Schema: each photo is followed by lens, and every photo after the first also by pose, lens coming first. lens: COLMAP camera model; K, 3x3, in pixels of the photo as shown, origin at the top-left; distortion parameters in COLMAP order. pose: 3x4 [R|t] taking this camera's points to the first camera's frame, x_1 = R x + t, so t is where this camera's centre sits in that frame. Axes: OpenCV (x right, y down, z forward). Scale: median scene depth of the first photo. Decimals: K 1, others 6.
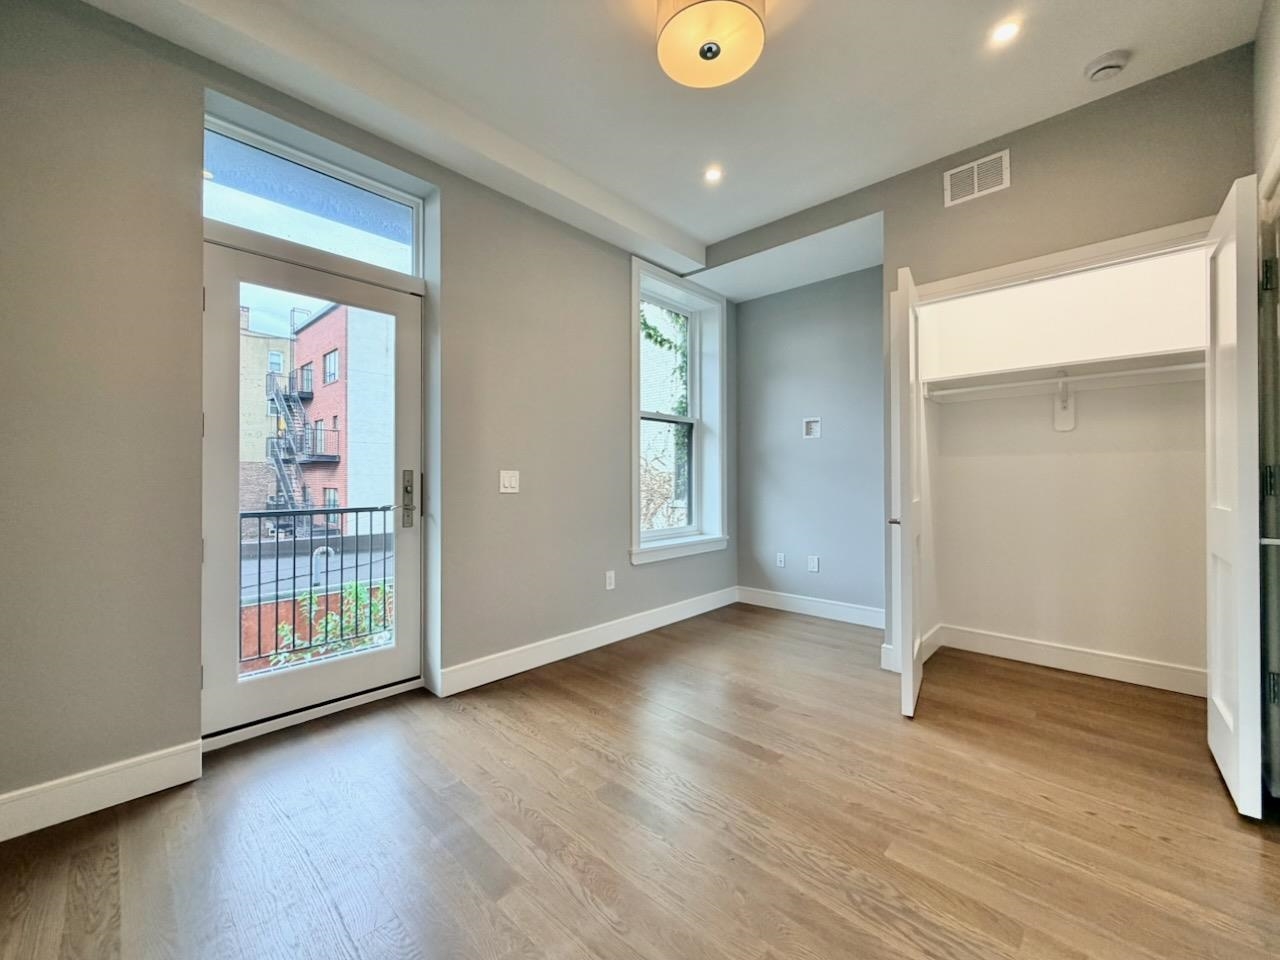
lens RADIAL K [[516.8, 0, 639.1], [0, 516.8, 473.8], [0, 0, 1]] dist [-0.001415, -0.000021]
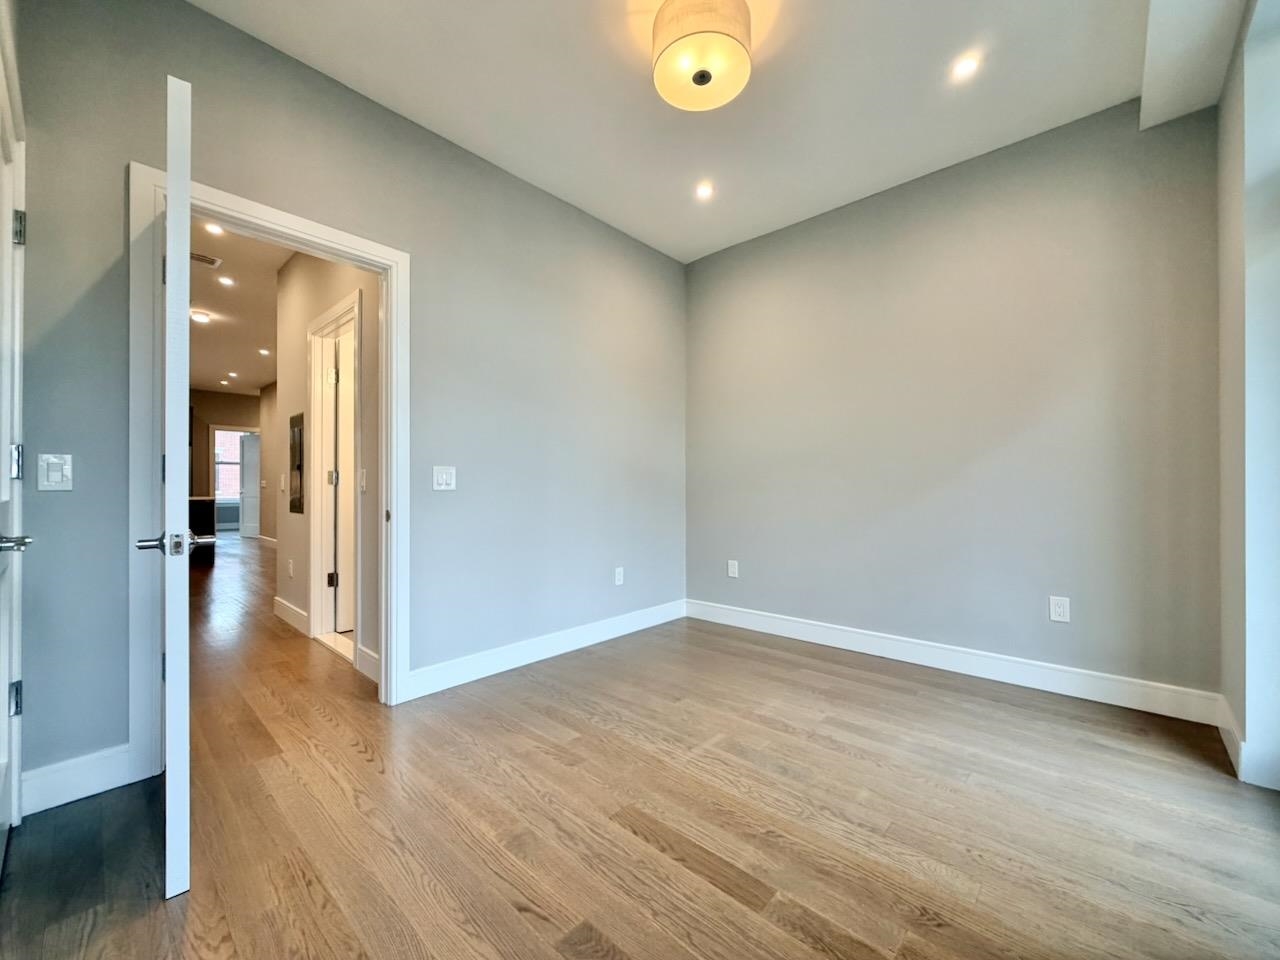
lens RADIAL K [[516.8, 0, 643.6], [0, 516.8, 479.8], [0, 0, 1]] dist [-0.001415, -0.000021]
pose [[-0.999746, 0.000483, -0.022553, 0.267075], [0.000957, 0.999779, -0.021015, 0.054133], [0.022537, -0.021032, -0.999525, 1.945896]]
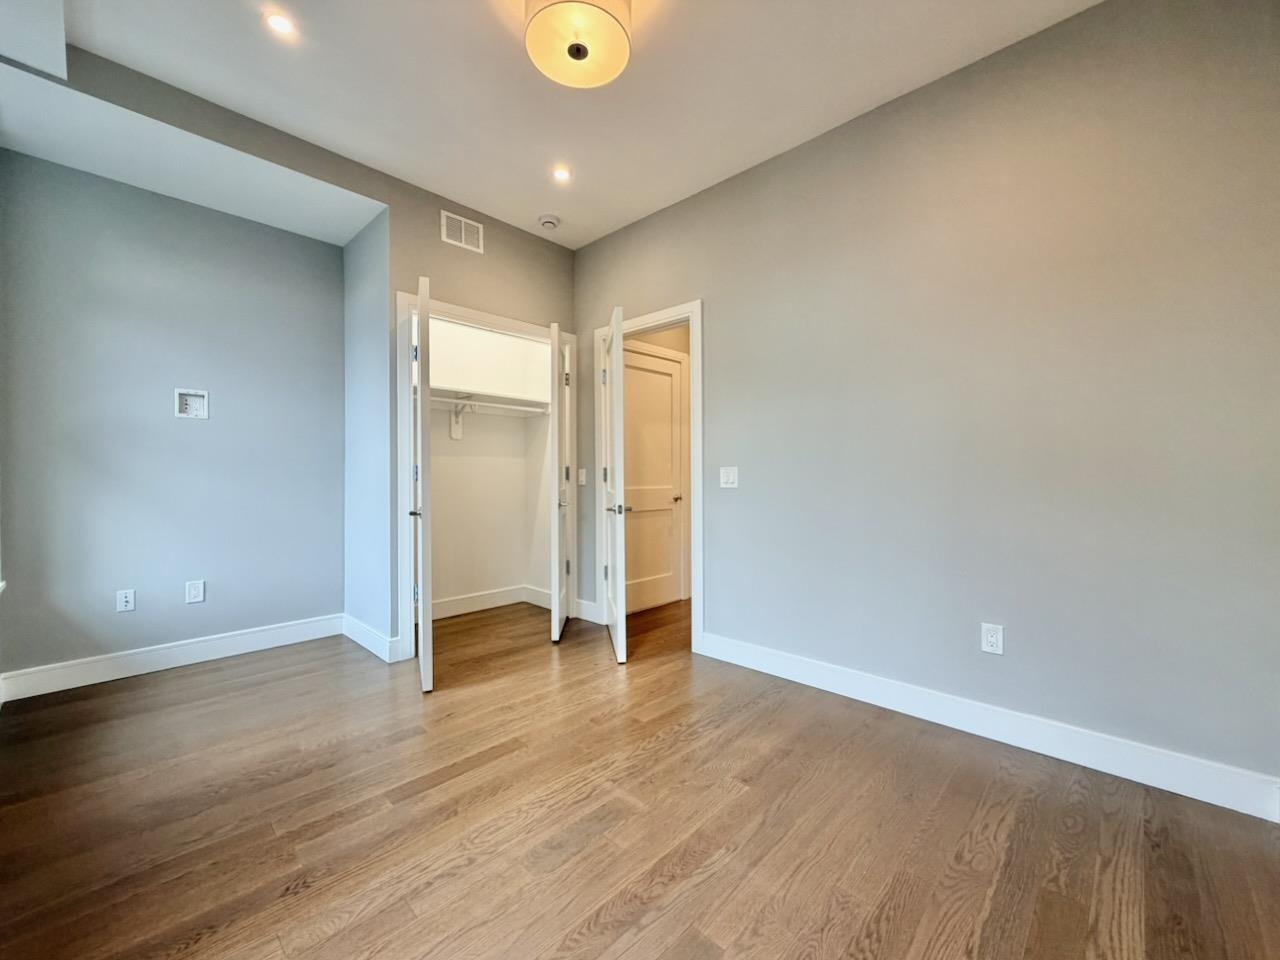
lens RADIAL K [[516.8, 0, 629.6], [0, 516.8, 475.6], [0, 0, 1]] dist [-0.001415, -0.000021]
pose [[0.013629, 0.000403, 0.999907, -0.824876], [-0.006444, 0.999979, -0.000316, 0.016061], [-0.999886, -0.006439, 0.013631, 0.821706]]
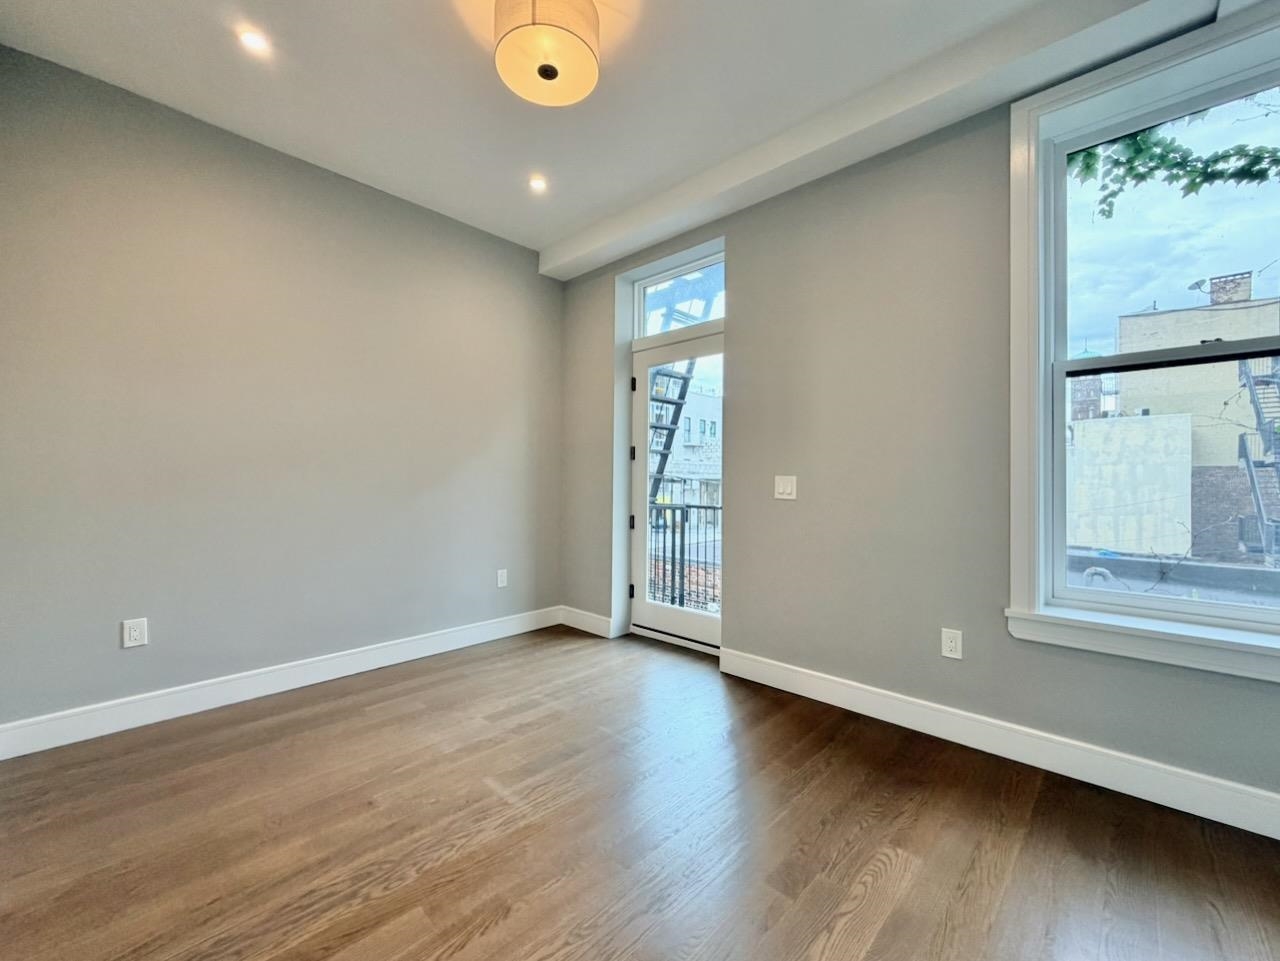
lens RADIAL K [[521.8, 0, 629.3], [0, 521.8, 474.4], [0, 0, 1]] dist [-0.006632, -0.001198]
pose [[-0.009409, -0.012188, -0.999881, 1.097887], [0.002204, 0.999923, -0.012209, 0.002957], [0.999953, -0.002319, -0.009381, 1.096444]]
